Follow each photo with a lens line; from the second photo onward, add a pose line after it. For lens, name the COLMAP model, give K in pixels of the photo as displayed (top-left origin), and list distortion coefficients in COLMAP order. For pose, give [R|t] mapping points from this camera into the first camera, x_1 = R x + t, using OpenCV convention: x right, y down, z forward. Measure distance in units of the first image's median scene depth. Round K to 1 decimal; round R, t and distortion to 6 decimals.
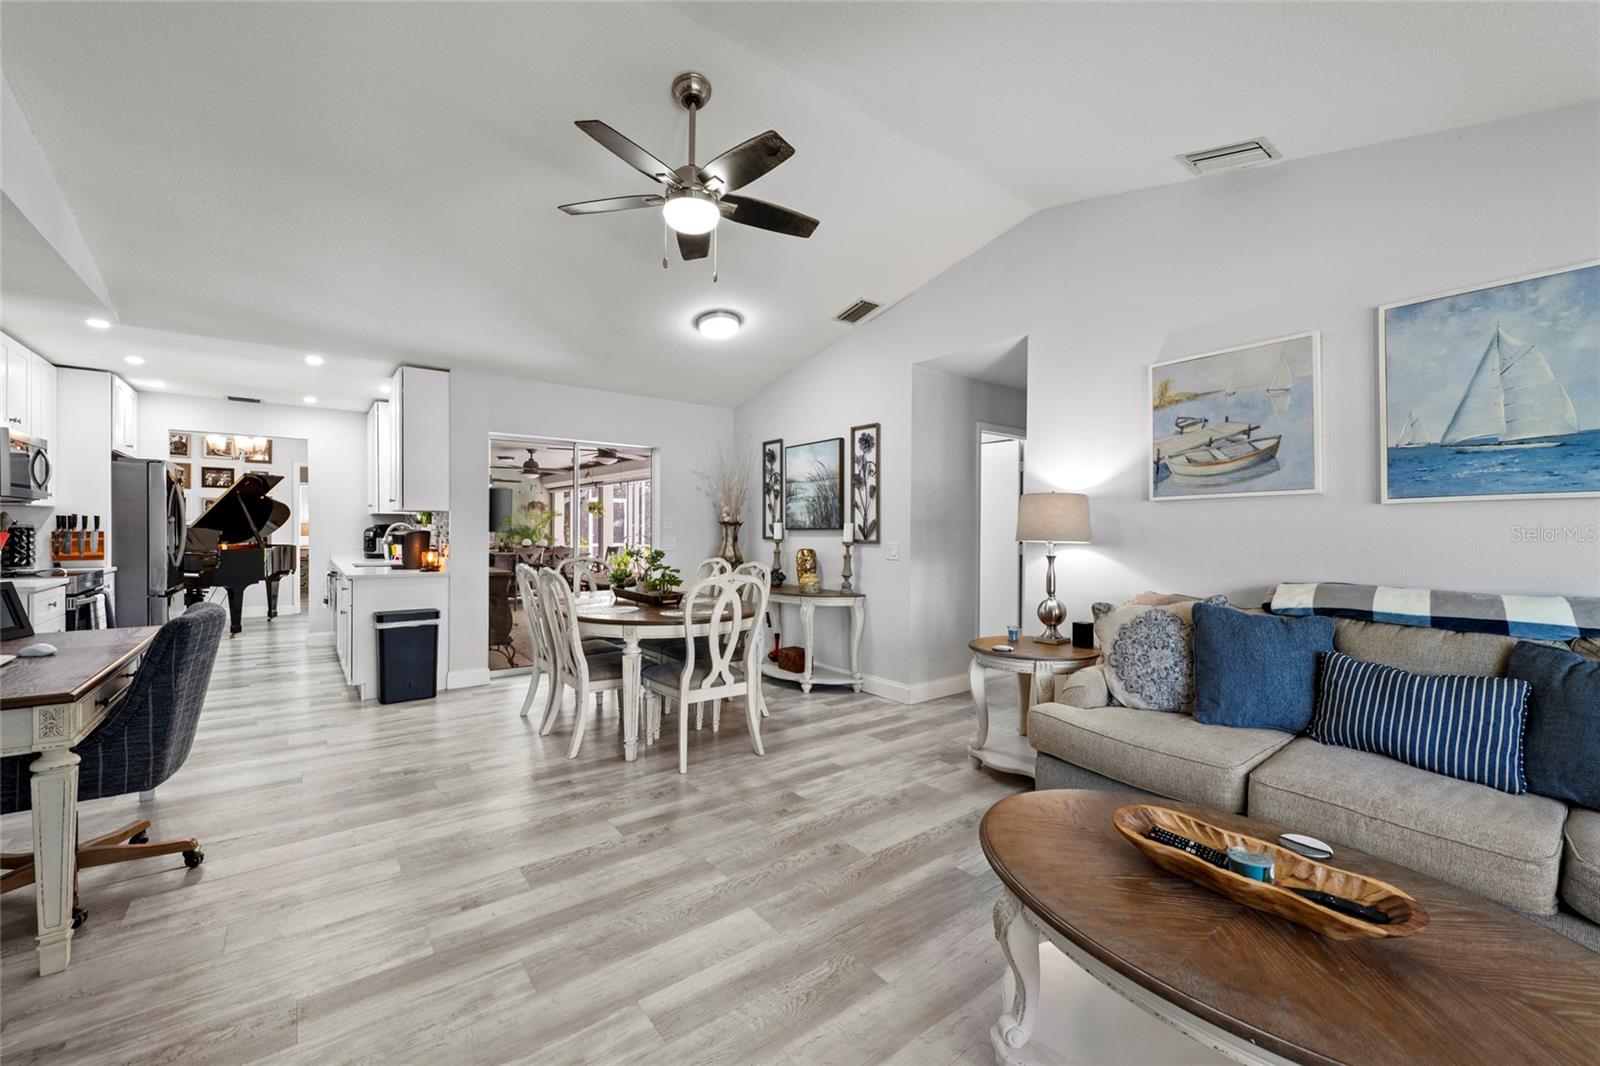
lens RADIAL K [[638.1, 0, 805.1], [0, 638.1, 531.0], [0, 0, 1]] dist [-0.001059, -0.000381]
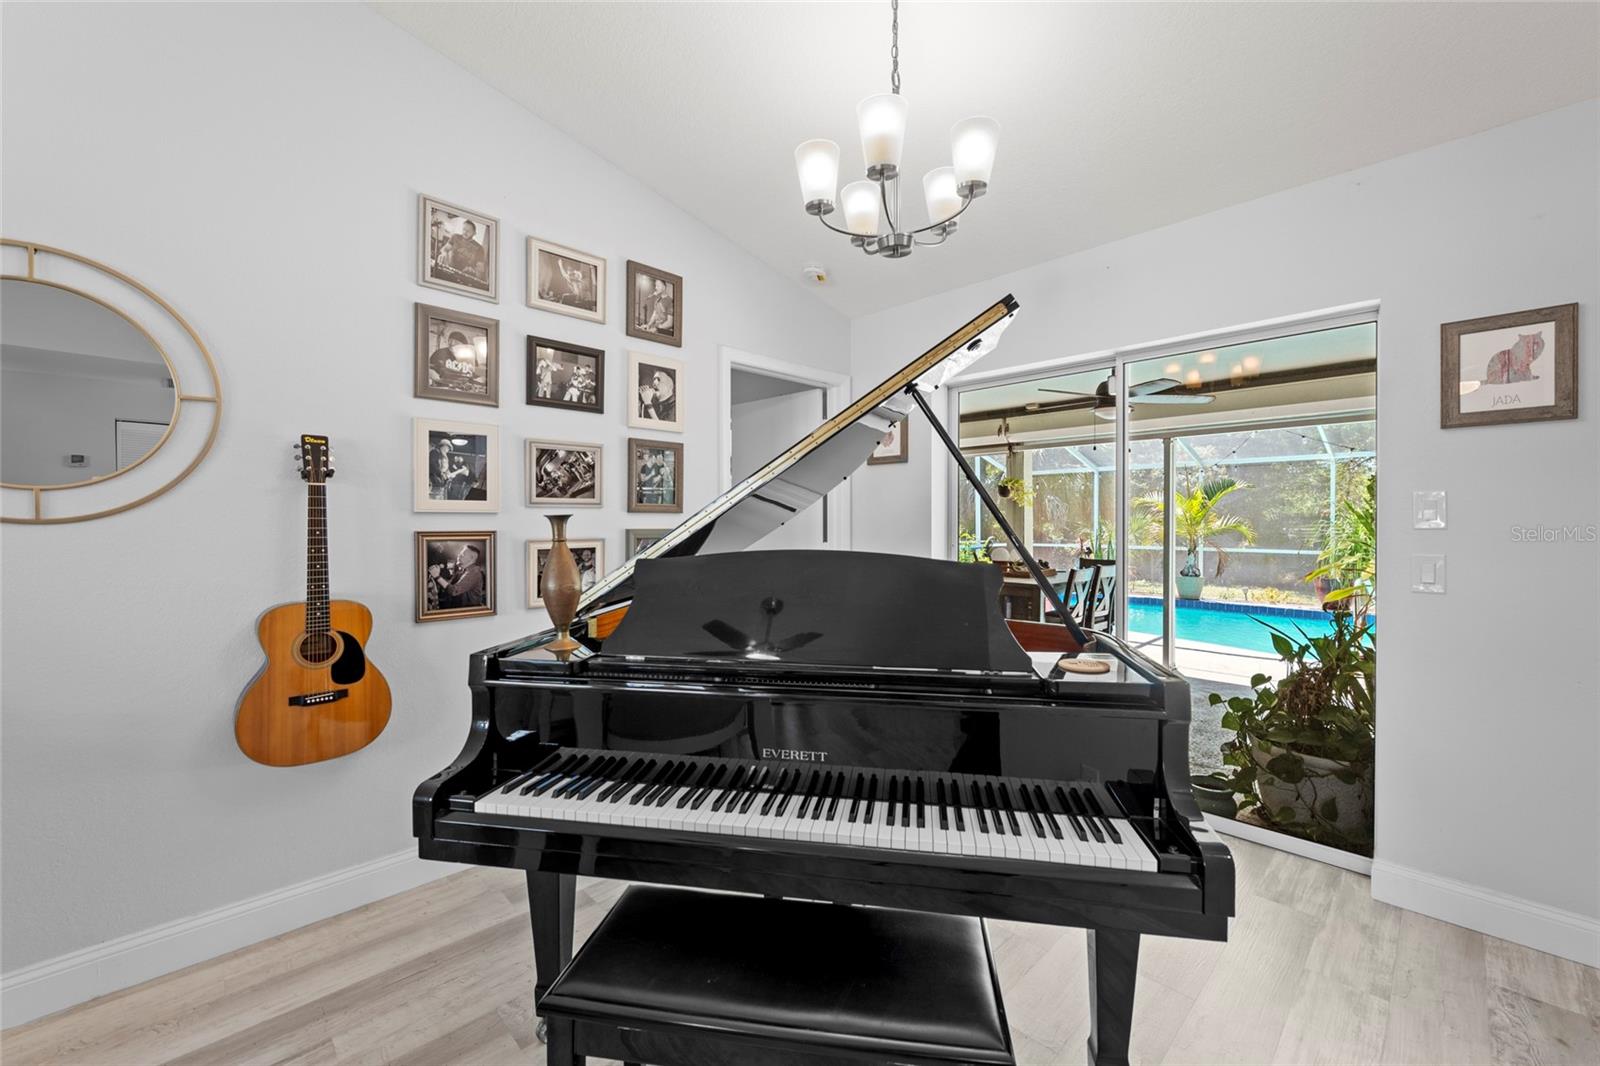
lens RADIAL K [[641.4, 0, 804.5], [0, 641.4, 521.2], [0, 0, 1]] dist [0.000117, -0.000293]
pose [[0.994439, -0.008965, 0.104931, -1.385986], [0.009825, 0.999922, -0.007682, -0.017371], [-0.104854, 0.008670, 0.994450, 1.125345]]
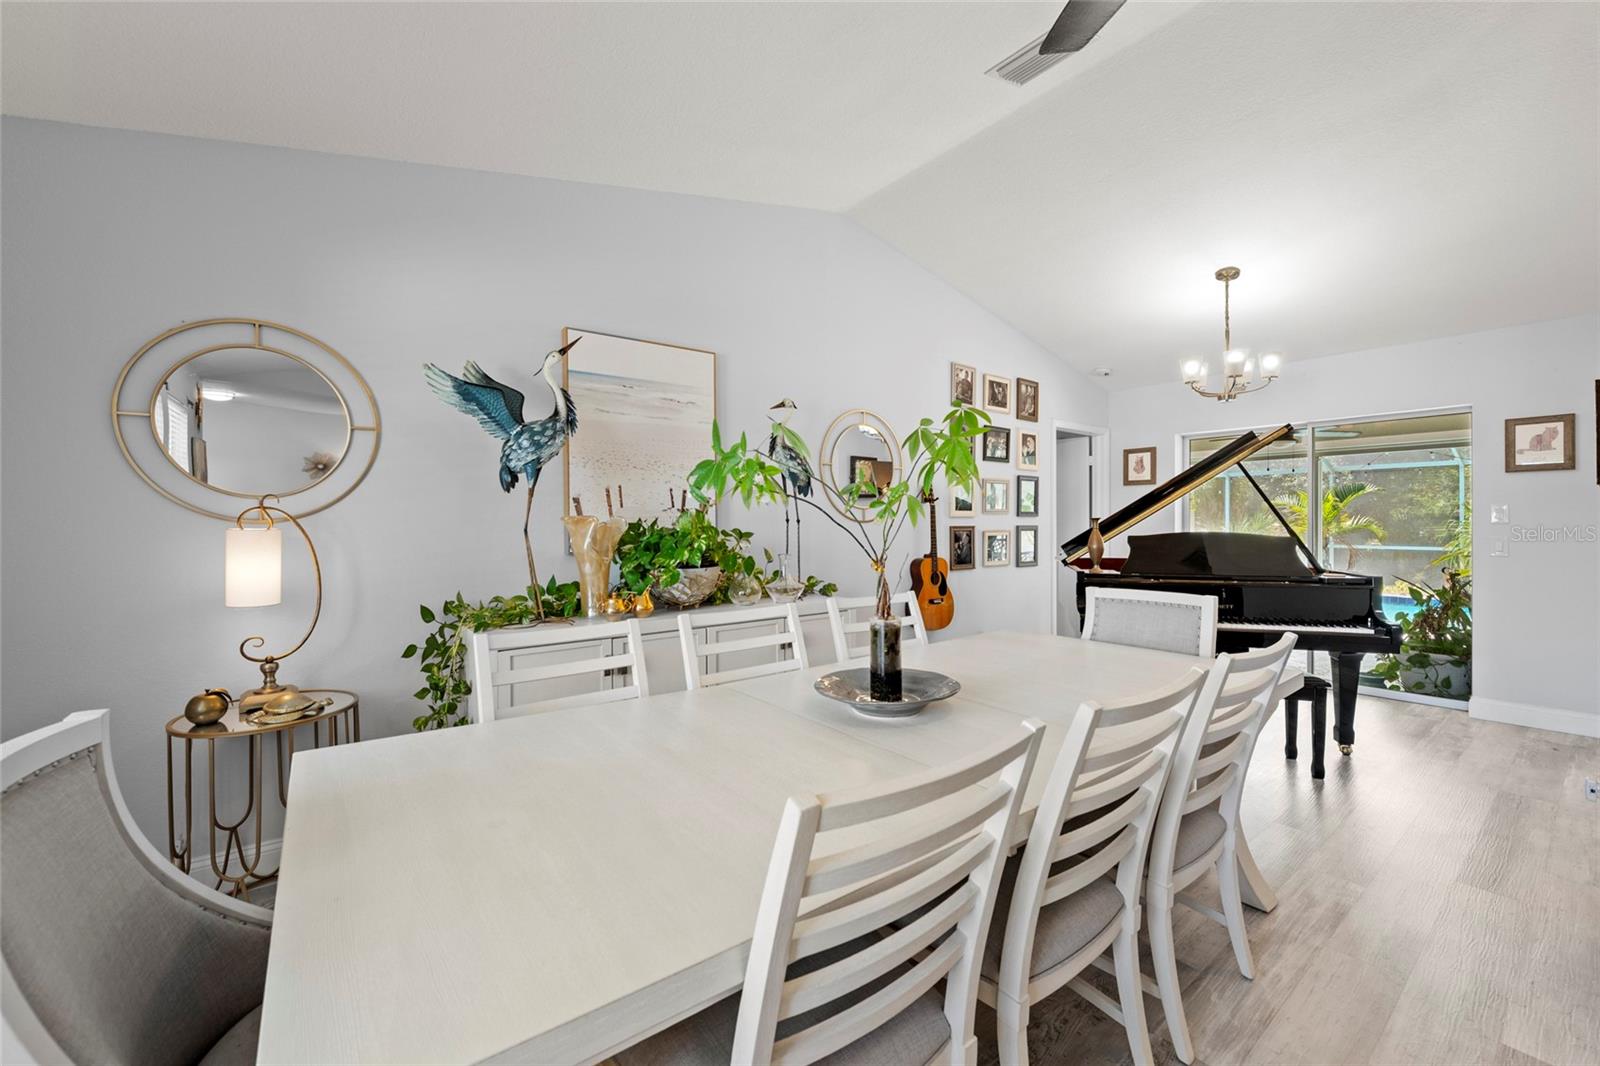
lens RADIAL K [[644.2, 0, 803.4], [0, 644.2, 519.0], [0, 0, 1]] dist [0.001731, -0.000065]
pose [[0.999901, -0.011093, -0.008701, -1.801503], [0.010970, 0.999841, -0.014044, -0.015948], [0.008856, 0.013947, 0.999864, 0.684246]]
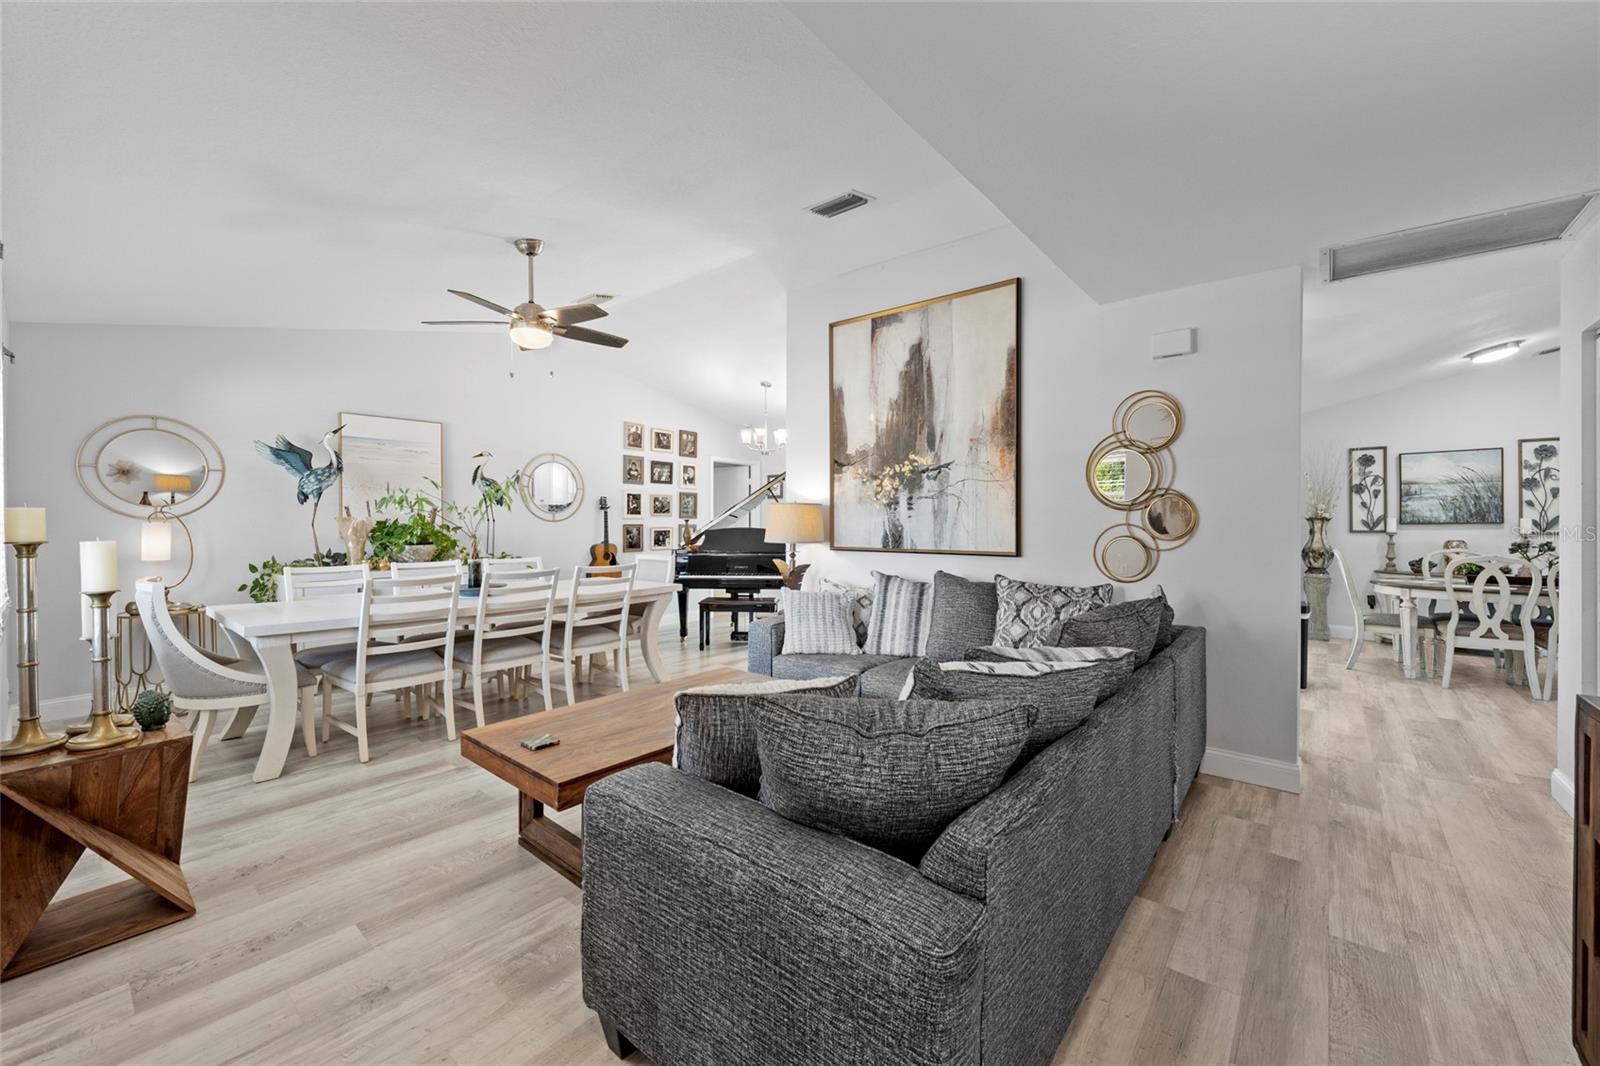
lens RADIAL K [[641.4, 0, 804.5], [0, 641.4, 521.2], [0, 0, 1]] dist [0.000117, -0.000293]
pose [[0.976747, -0.006095, 0.214308, -1.515616], [0.008229, 0.999925, -0.009066, -0.006861], [-0.214236, 0.010619, 0.976724, 0.101815]]
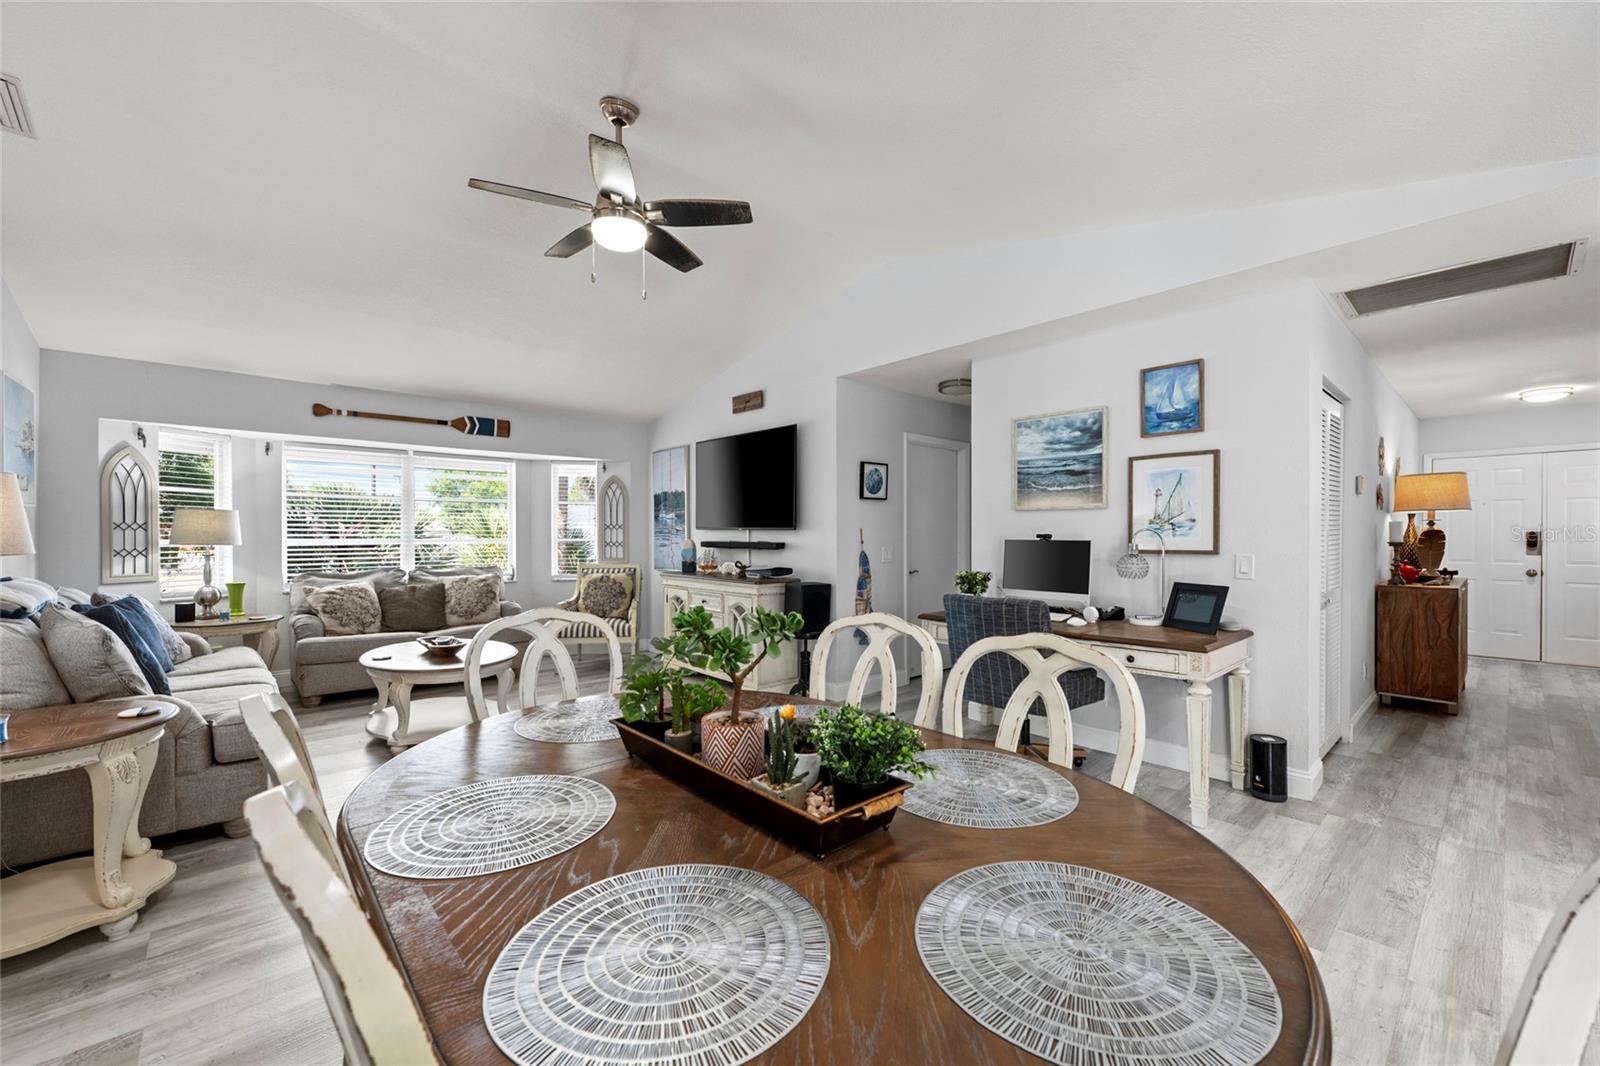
lens RADIAL K [[646.9, 0, 804.7], [0, 646.9, 537.3], [0, 0, 1]] dist [0.001893, 0.000084]
pose [[-0.997494, -0.007015, -0.070406, -0.213513], [-0.007640, 0.999934, 0.008609, -0.005434], [0.070341, 0.009126, -0.997481, 1.094869]]
